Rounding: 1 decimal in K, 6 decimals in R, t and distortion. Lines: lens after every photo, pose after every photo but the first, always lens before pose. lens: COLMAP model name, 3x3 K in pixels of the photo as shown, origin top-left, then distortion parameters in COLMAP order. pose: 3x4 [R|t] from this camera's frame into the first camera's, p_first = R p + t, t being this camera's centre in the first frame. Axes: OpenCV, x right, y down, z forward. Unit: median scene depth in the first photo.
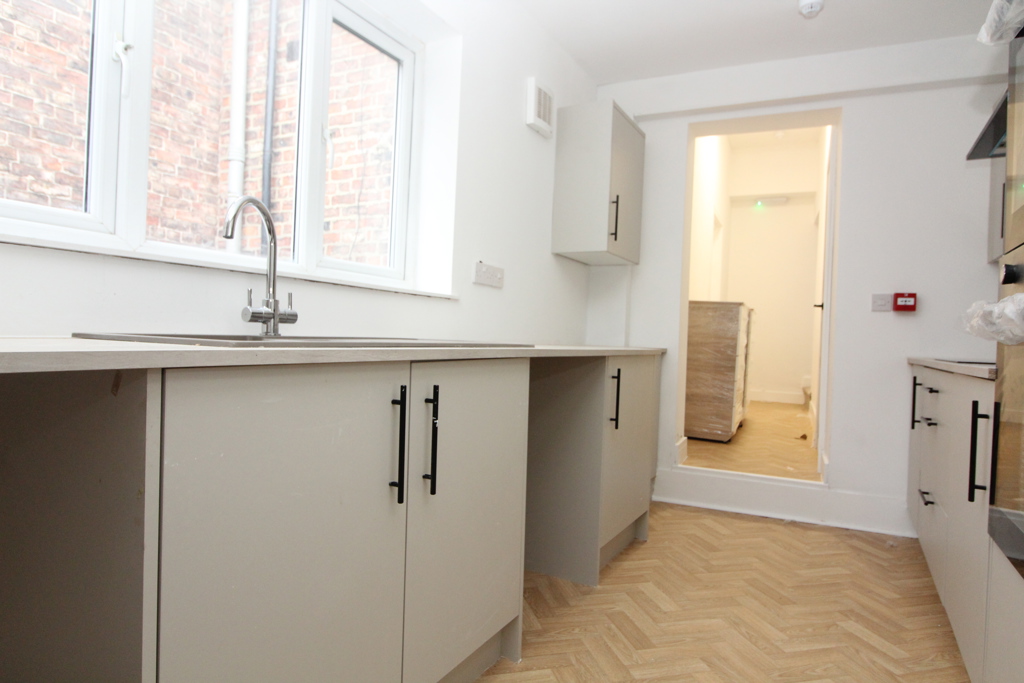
lens RADIAL K [[588.9, 0, 509.6], [0, 588.9, 338.0], [0, 0, 1]] dist [0.001578, 0.001396]
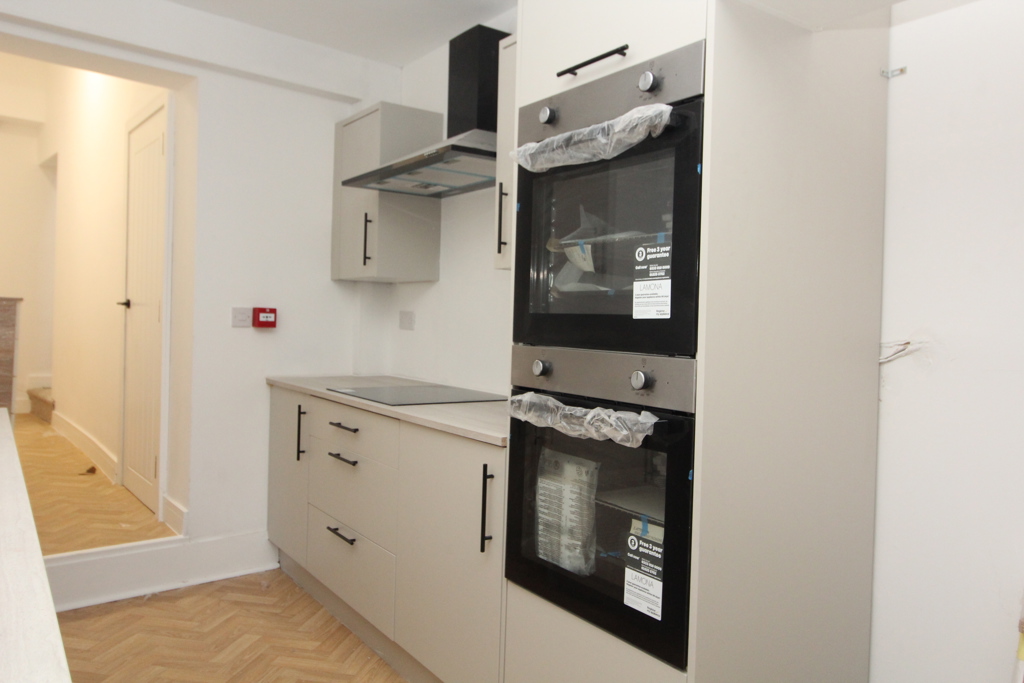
lens RADIAL K [[758.9, 0, 511.7], [0, 758.9, 342.4], [0, 0, 1]] dist [0.015661, 0.000665]
pose [[0.438199, -0.050511, 0.897458, -0.241244], [-0.007973, 0.998162, 0.060071, -0.106120], [-0.898843, -0.033479, 0.436991, 0.156971]]
